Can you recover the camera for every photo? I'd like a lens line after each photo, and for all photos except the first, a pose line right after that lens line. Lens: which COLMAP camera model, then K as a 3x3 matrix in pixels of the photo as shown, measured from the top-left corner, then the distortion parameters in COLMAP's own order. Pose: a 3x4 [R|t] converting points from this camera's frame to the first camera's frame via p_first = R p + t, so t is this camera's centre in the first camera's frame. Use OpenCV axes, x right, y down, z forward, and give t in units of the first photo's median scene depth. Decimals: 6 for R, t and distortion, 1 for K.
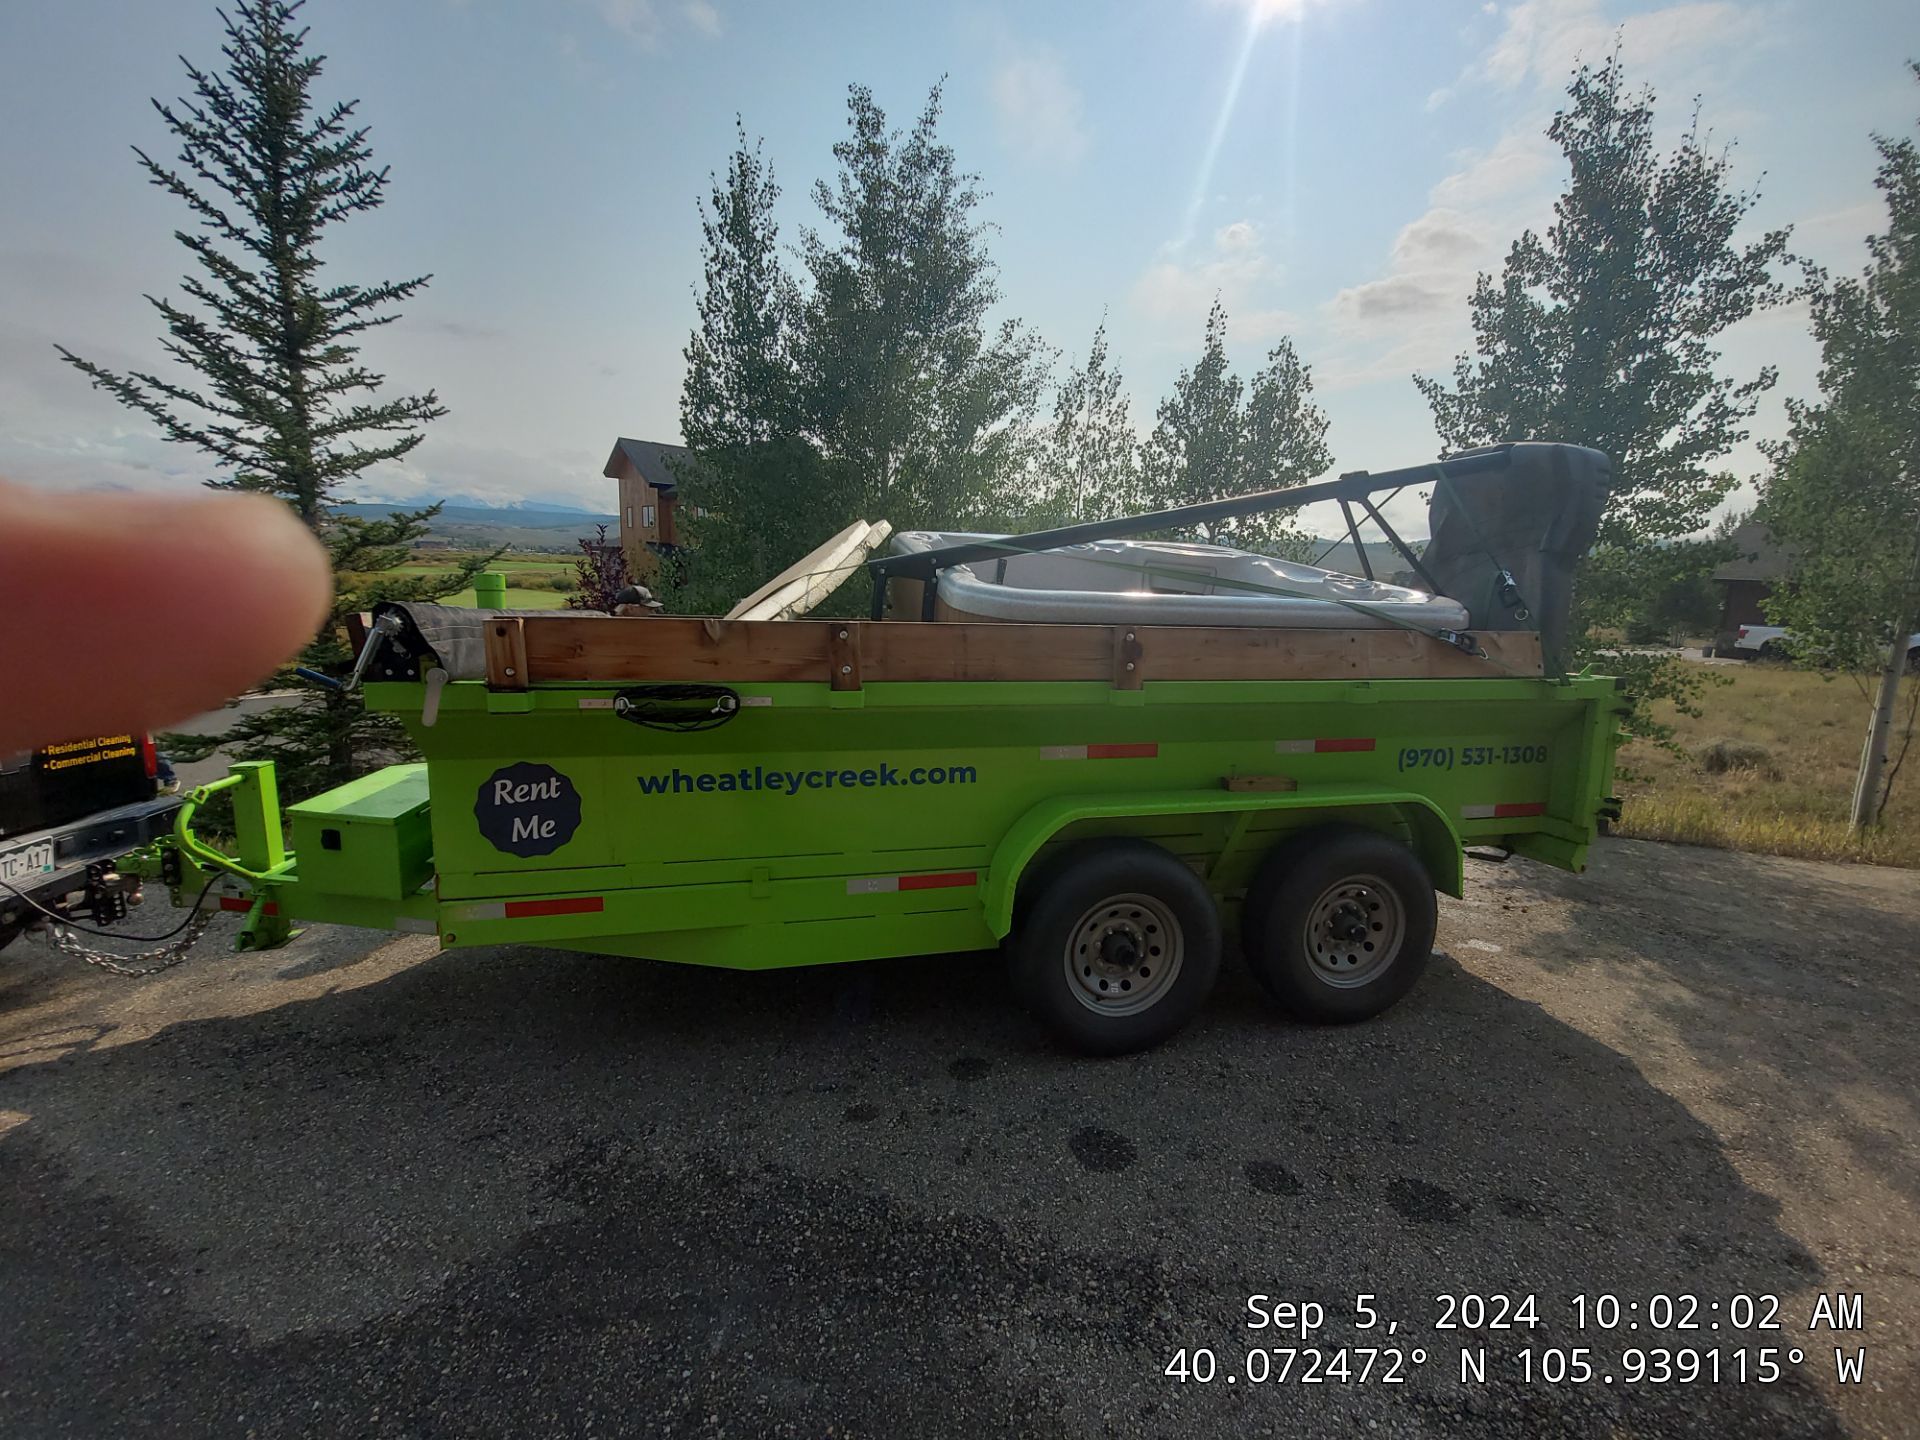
lens RADIAL K [[768.9, 0, 963.5], [0, 768.9, 708.8], [0, 0, 1]] dist [-0.002559, -0.009089]
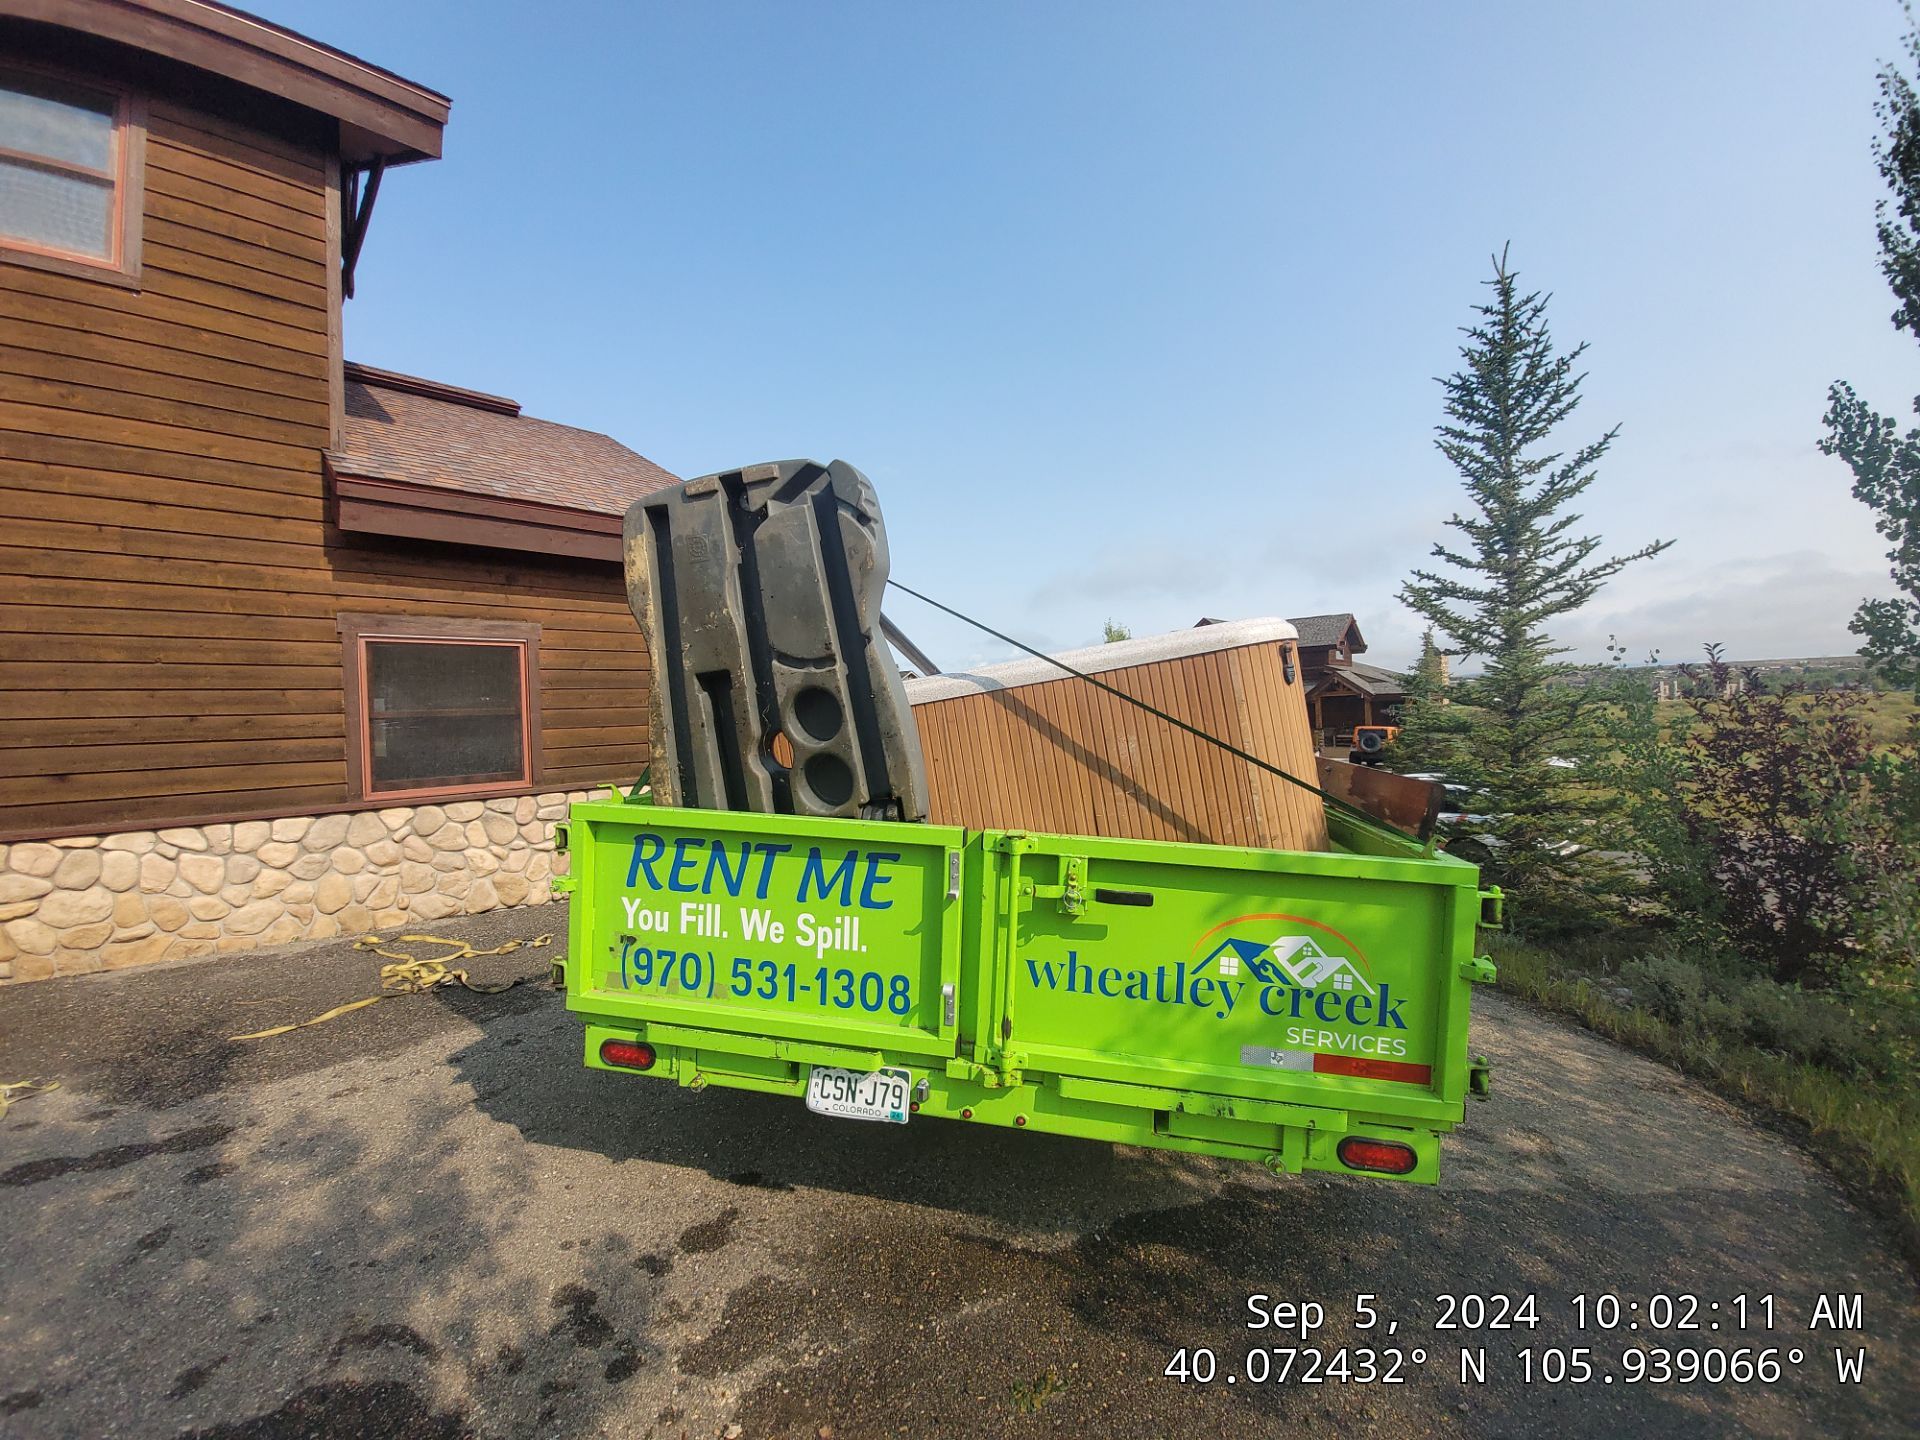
lens RADIAL K [[750.9, 0, 960.0], [0, 750.9, 720.0], [0, 0, 1]] dist [-0.000817, -0.007943]
pose [[-0.401298, -0.016872, -0.915792, 1.761810], [-0.153650, 0.986902, 0.049147, -0.275245], [0.902968, 0.160434, -0.398635, 2.055116]]
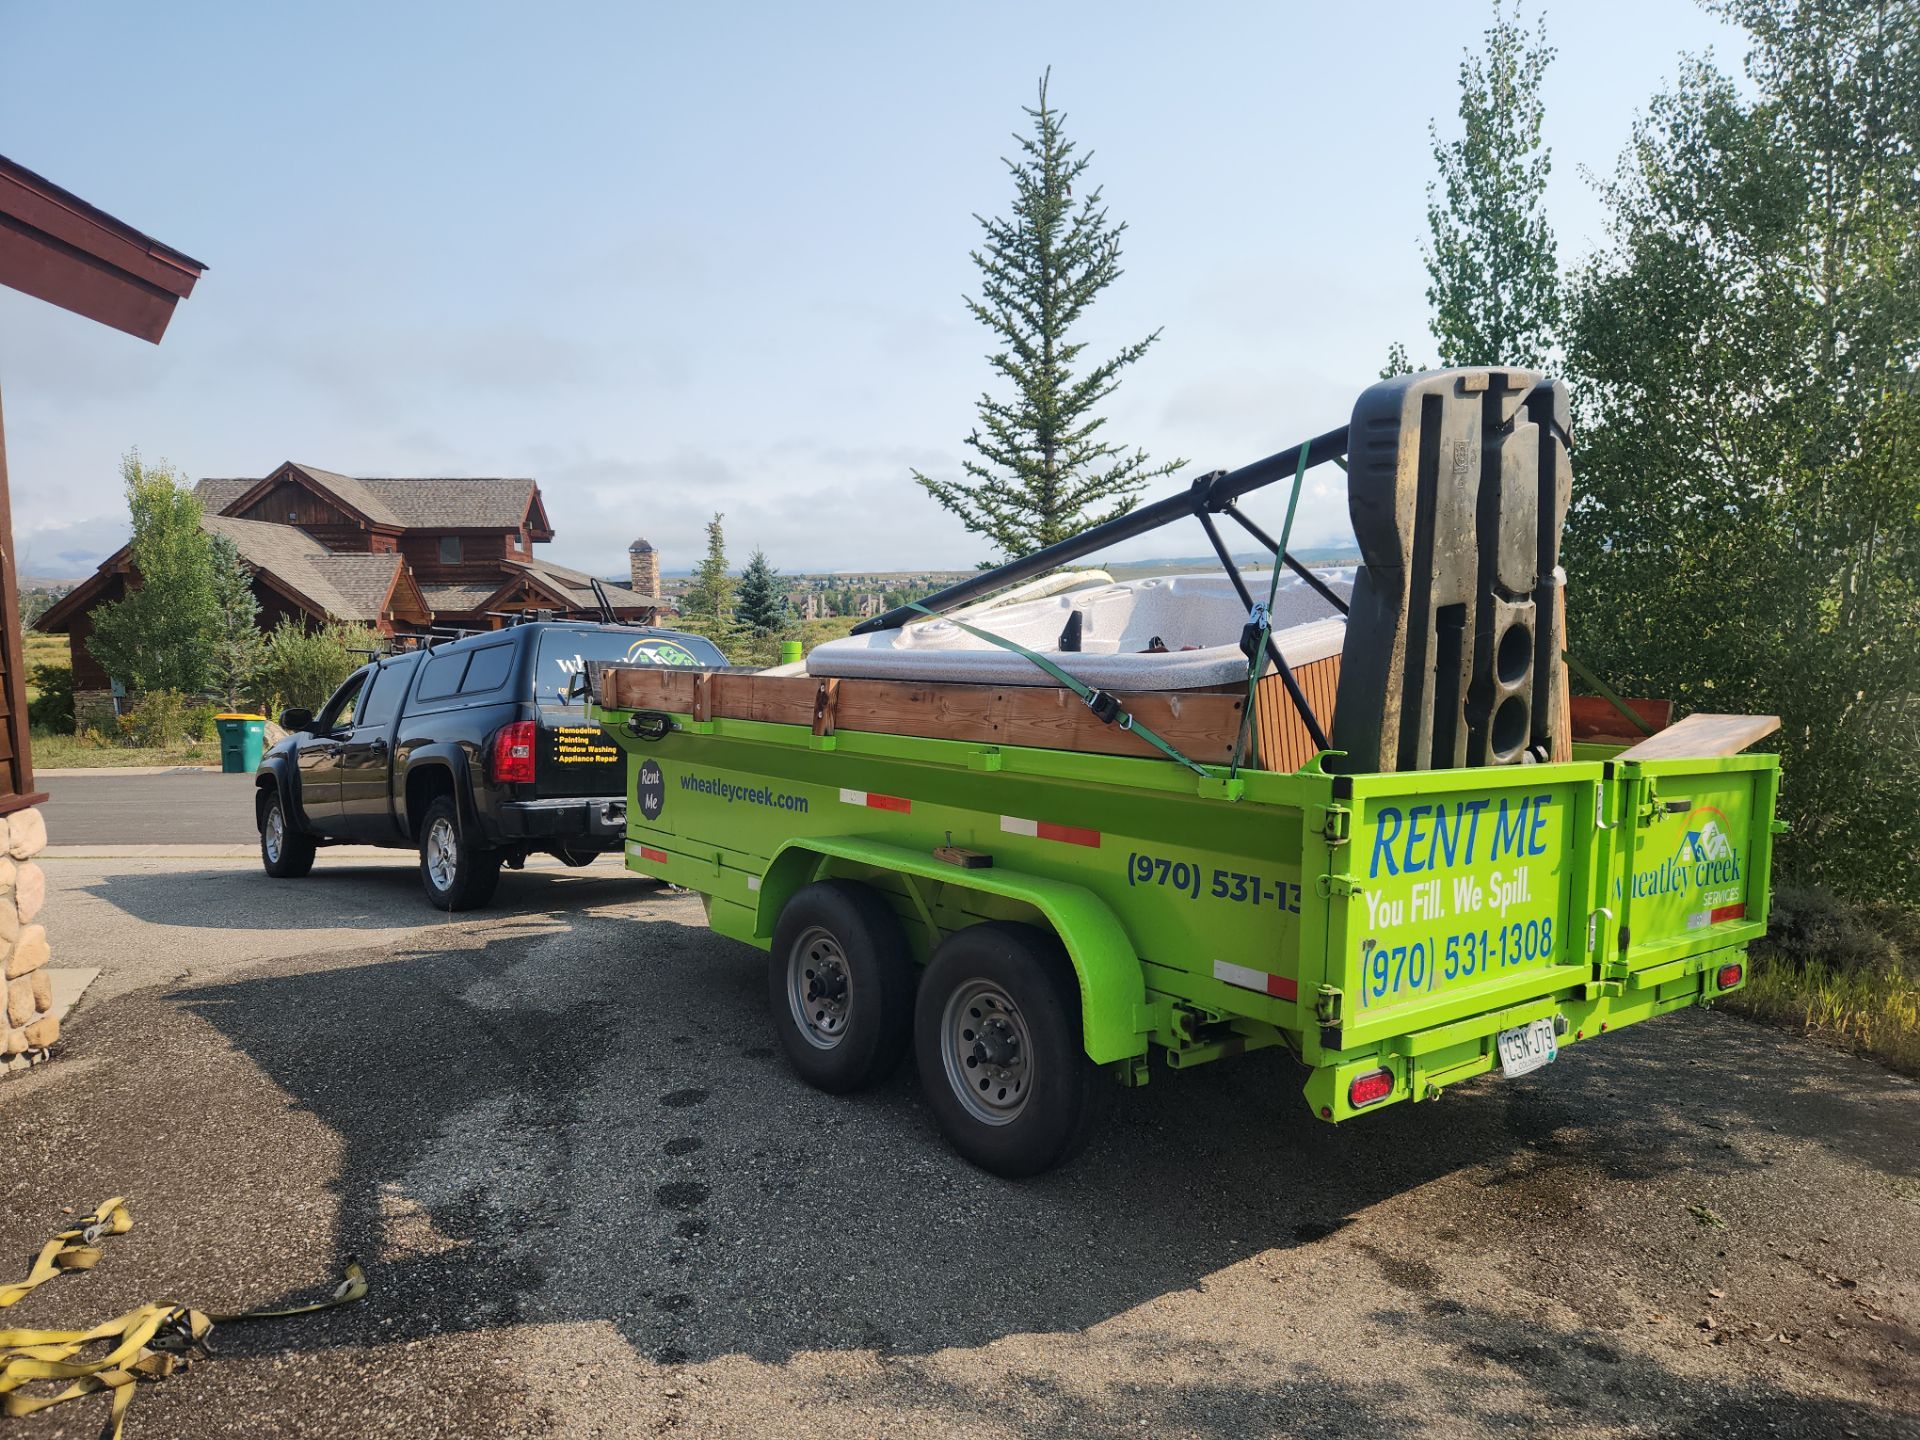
lens RADIAL K [[1259.2, 0, 945.3], [0, 1259.2, 742.3], [0, 0, 1]] dist [0.071931, -0.065620]
pose [[0.428192, 0.049827, -0.902313, 2.004457], [-0.126949, 0.991894, -0.005470, -0.029452], [0.894727, 0.116890, 0.431046, 0.400077]]
